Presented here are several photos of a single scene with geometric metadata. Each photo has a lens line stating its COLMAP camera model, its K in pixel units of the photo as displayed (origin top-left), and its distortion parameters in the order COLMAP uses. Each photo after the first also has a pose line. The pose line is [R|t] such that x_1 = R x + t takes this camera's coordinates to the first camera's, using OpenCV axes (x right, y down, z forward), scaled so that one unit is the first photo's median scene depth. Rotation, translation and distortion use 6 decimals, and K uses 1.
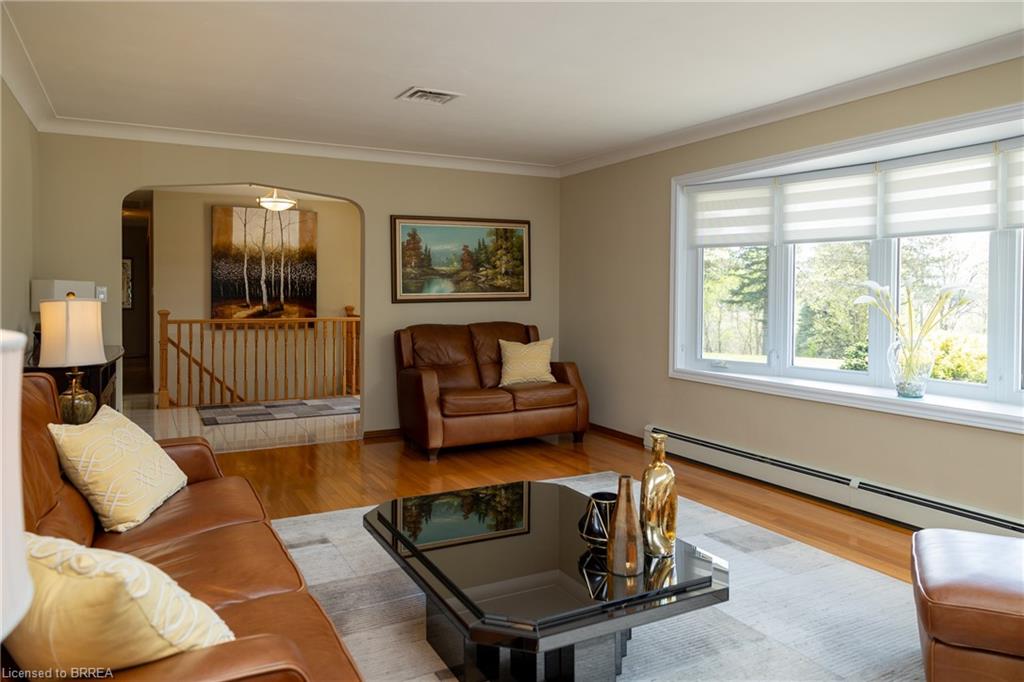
lens RADIAL K [[710.0, 0, 512.0], [0, 710.0, 341.0], [0, 0, 1]] dist [-0.003140, -0.000521]
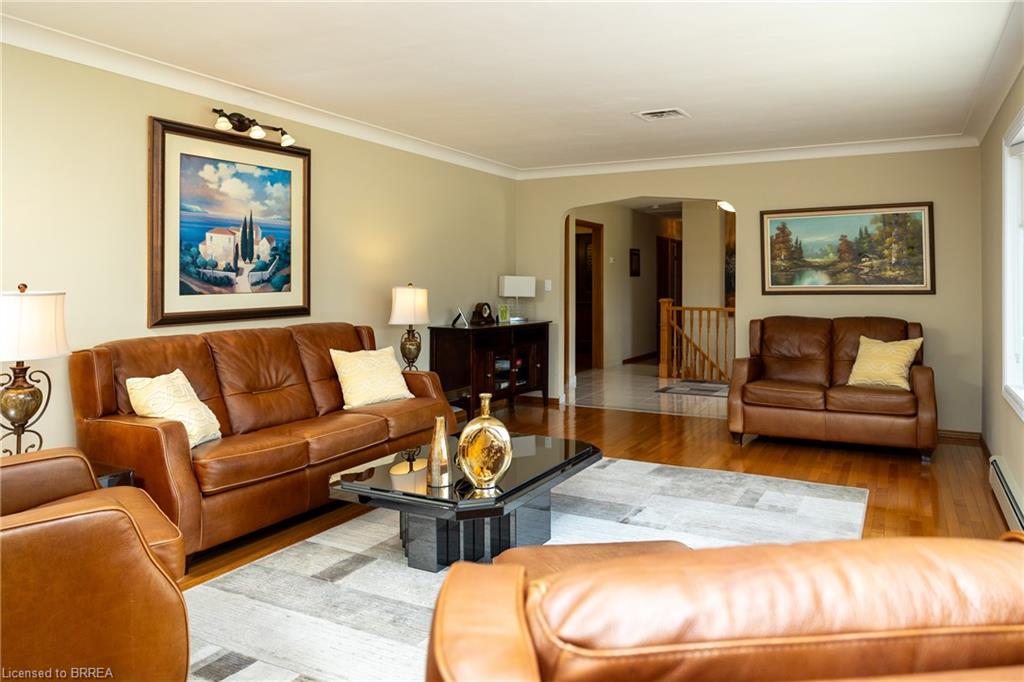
lens RADIAL K [[715.8, 0, 530.5], [0, 715.8, 304.7], [0, 0, 1]] dist [-0.000734, 0.000141]
pose [[0.573857, 0.025496, -0.818559, 0.491830], [-0.058175, 0.998259, -0.009690, -0.008425], [0.816887, 0.053181, 0.574341, 0.115186]]
